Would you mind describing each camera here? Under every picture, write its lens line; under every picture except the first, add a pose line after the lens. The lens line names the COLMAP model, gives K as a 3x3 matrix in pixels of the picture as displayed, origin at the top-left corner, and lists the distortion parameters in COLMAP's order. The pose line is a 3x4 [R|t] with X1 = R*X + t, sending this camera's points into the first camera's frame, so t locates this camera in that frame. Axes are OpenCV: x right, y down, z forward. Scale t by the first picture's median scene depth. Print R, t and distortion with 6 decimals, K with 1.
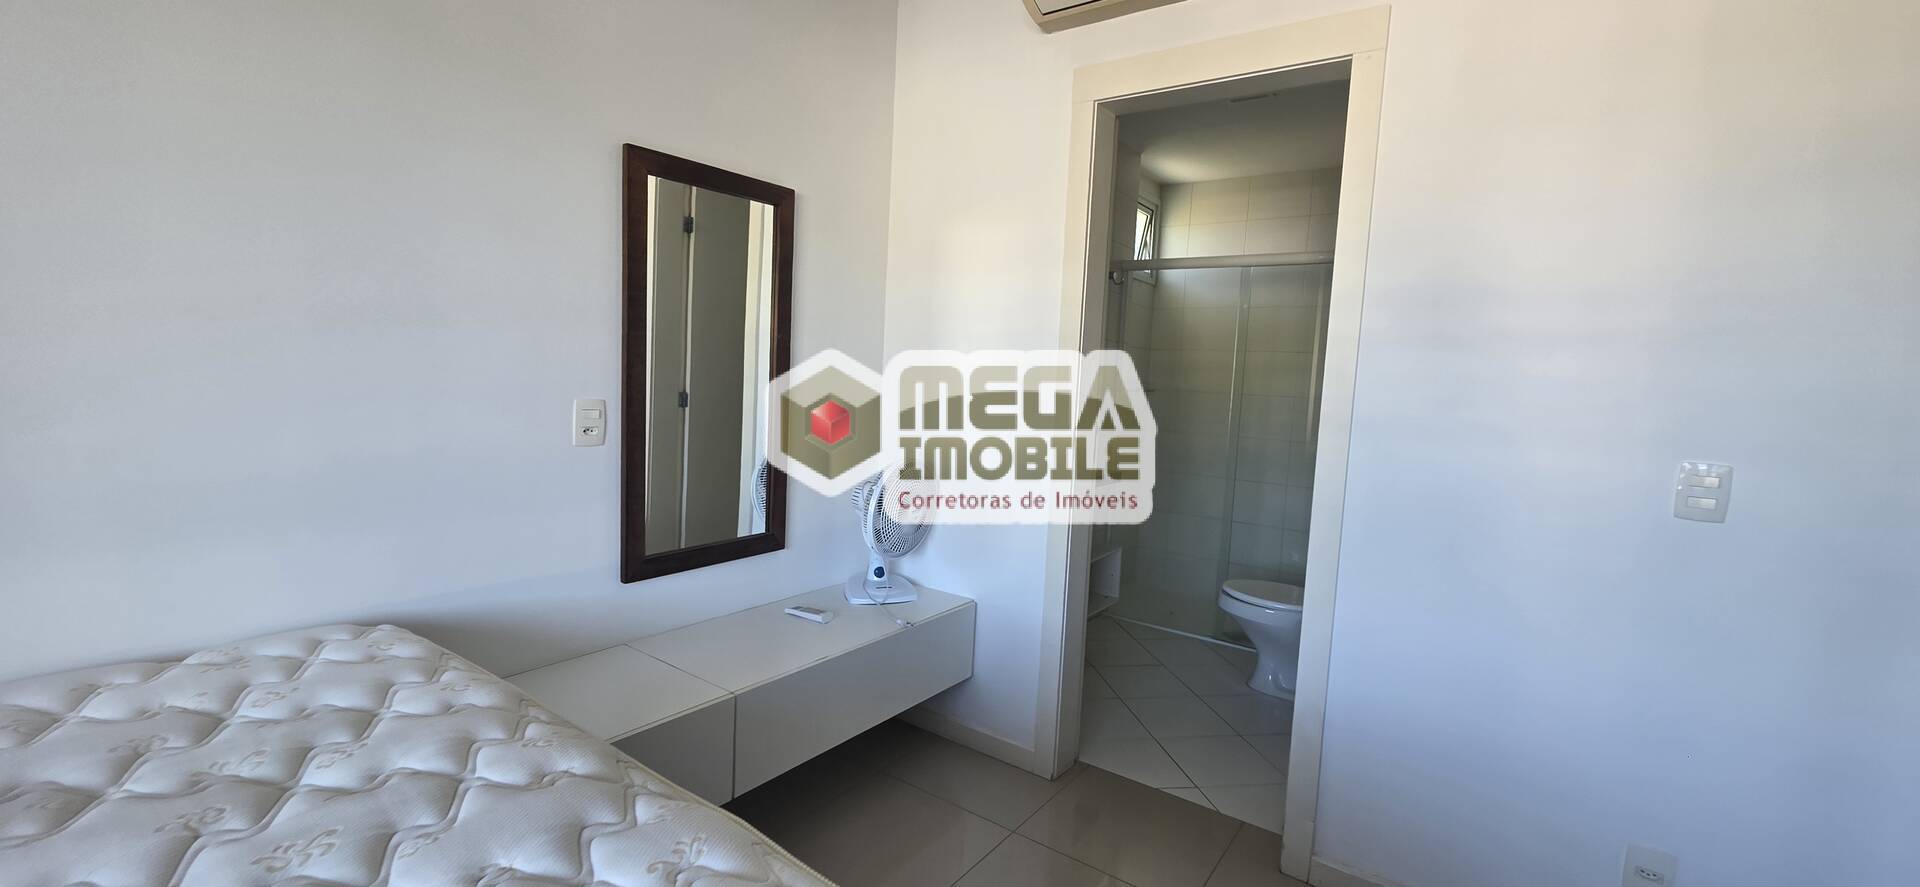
lens RADIAL K [[738.5, 0, 955.0], [0, 738.5, 443.6], [0, 0, 1]] dist [-0.035006, -0.000045]
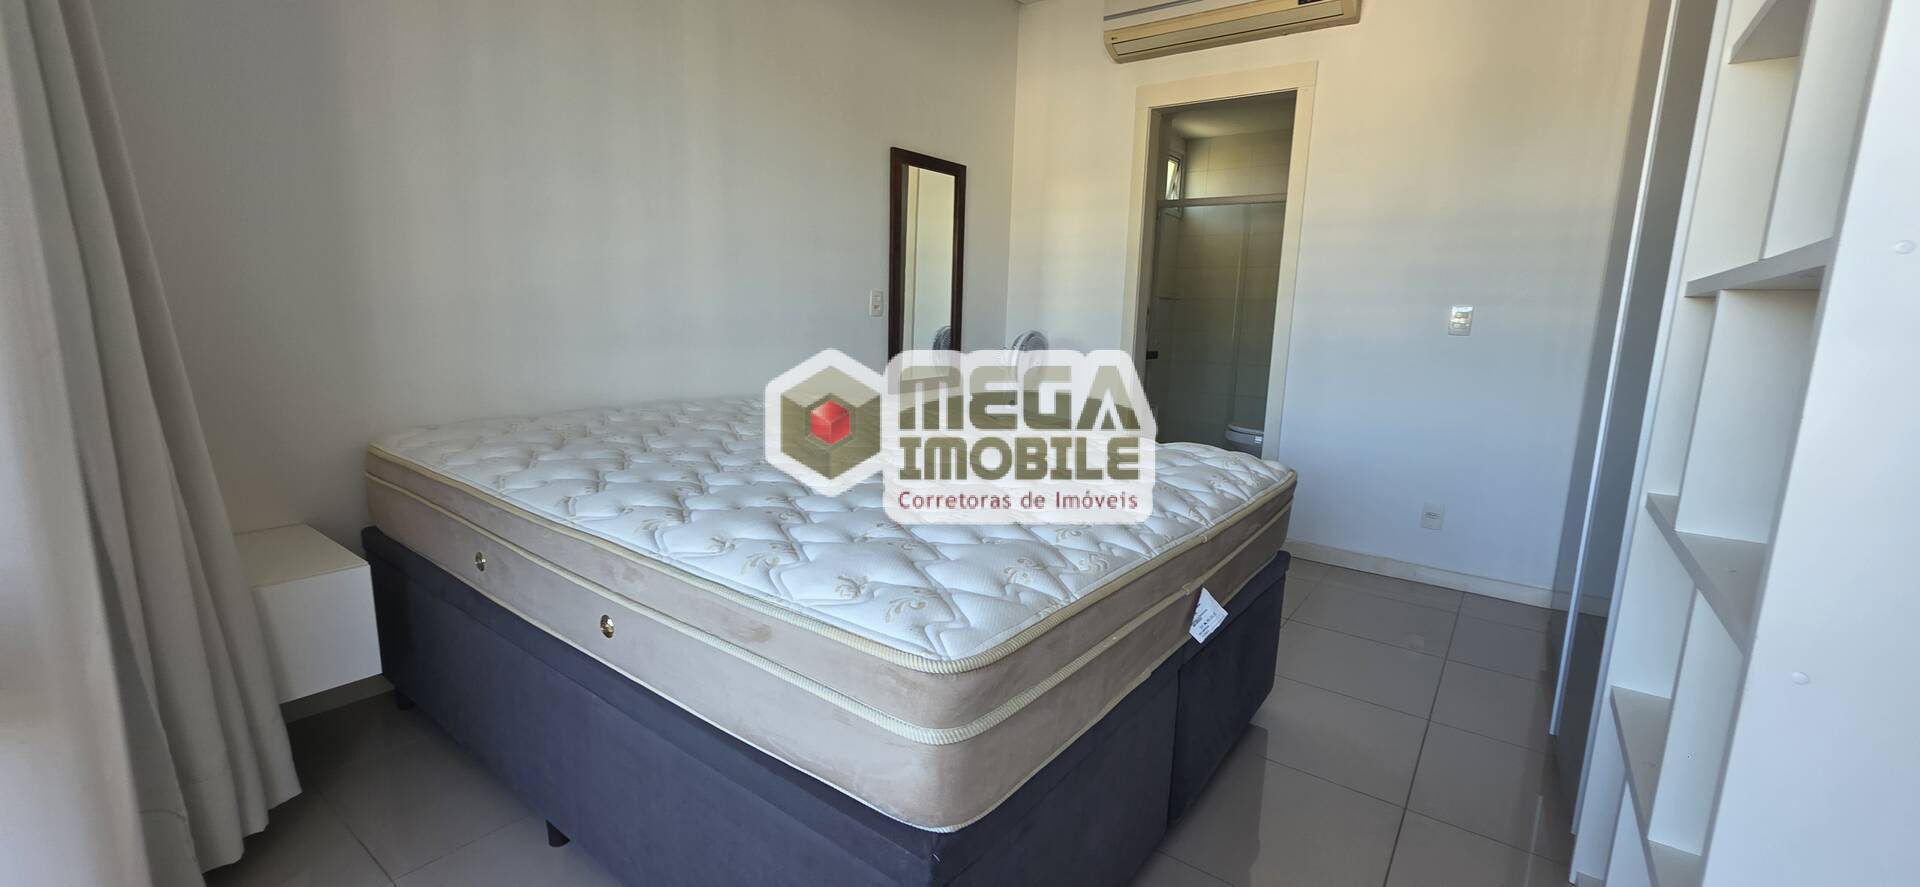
lens RADIAL K [[773.1, 0, 968.8], [0, 773.1, 447.3], [0, 0, 1]] dist [-0.017935, -0.000171]
pose [[0.999810, -0.019246, 0.003066, -0.224813], [0.018940, 0.996624, 0.079887, 0.143109], [-0.004593, -0.079813, 0.996799, -0.759369]]
